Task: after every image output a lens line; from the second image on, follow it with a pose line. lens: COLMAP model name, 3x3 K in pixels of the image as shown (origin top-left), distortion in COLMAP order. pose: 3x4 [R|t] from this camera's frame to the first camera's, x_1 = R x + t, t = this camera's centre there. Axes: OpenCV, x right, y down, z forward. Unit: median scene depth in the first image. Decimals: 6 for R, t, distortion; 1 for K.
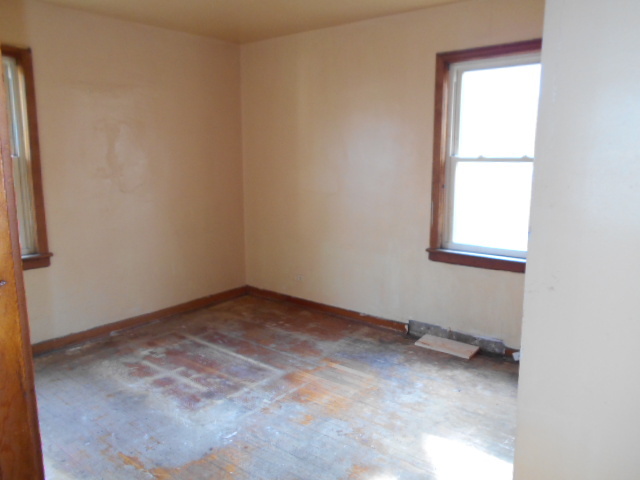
lens RADIAL K [[488.5, 0, 320.0], [0, 488.5, 240.0], [0, 0, 1]] dist [0.000740, 0.001516]
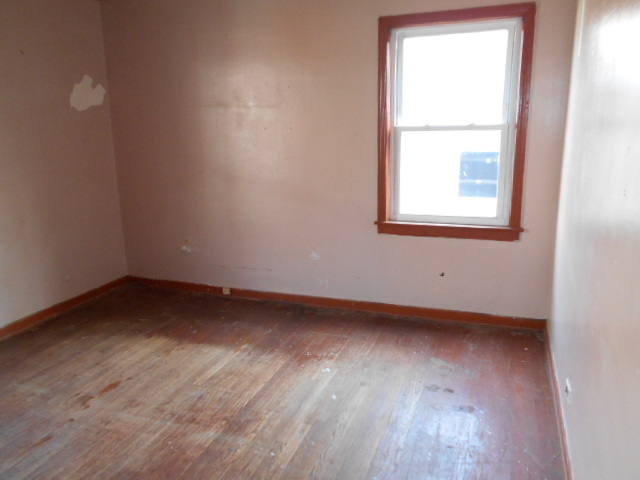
lens RADIAL K [[488.5, 0, 320.0], [0, 488.5, 240.0], [0, 0, 1]] dist [0.000740, 0.001516]
pose [[0.955090, -0.088089, 0.282920, -0.177102], [0.072884, 0.995295, 0.063850, -0.017740], [-0.287213, -0.040362, 0.957016, 0.101150]]
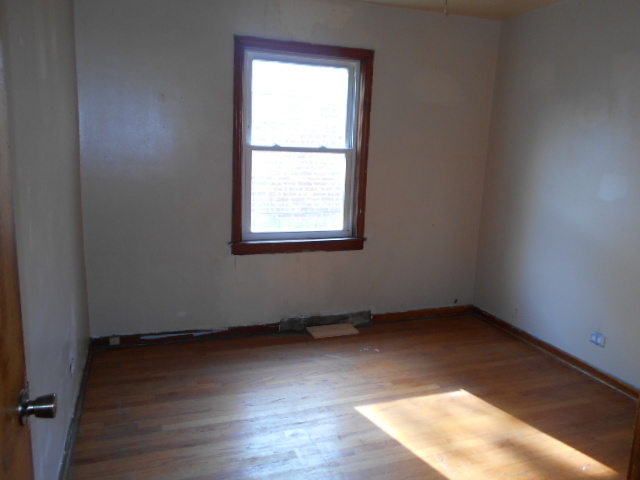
lens RADIAL K [[497.8, 0, 320.0], [0, 497.8, 240.0], [0, 0, 1]] dist [-0.061712, 0.000101]
pose [[0.545816, -0.138280, 0.826416, -0.505292], [0.105207, 0.989793, 0.096132, -0.063919], [-0.831274, 0.034474, 0.554793, 0.344612]]
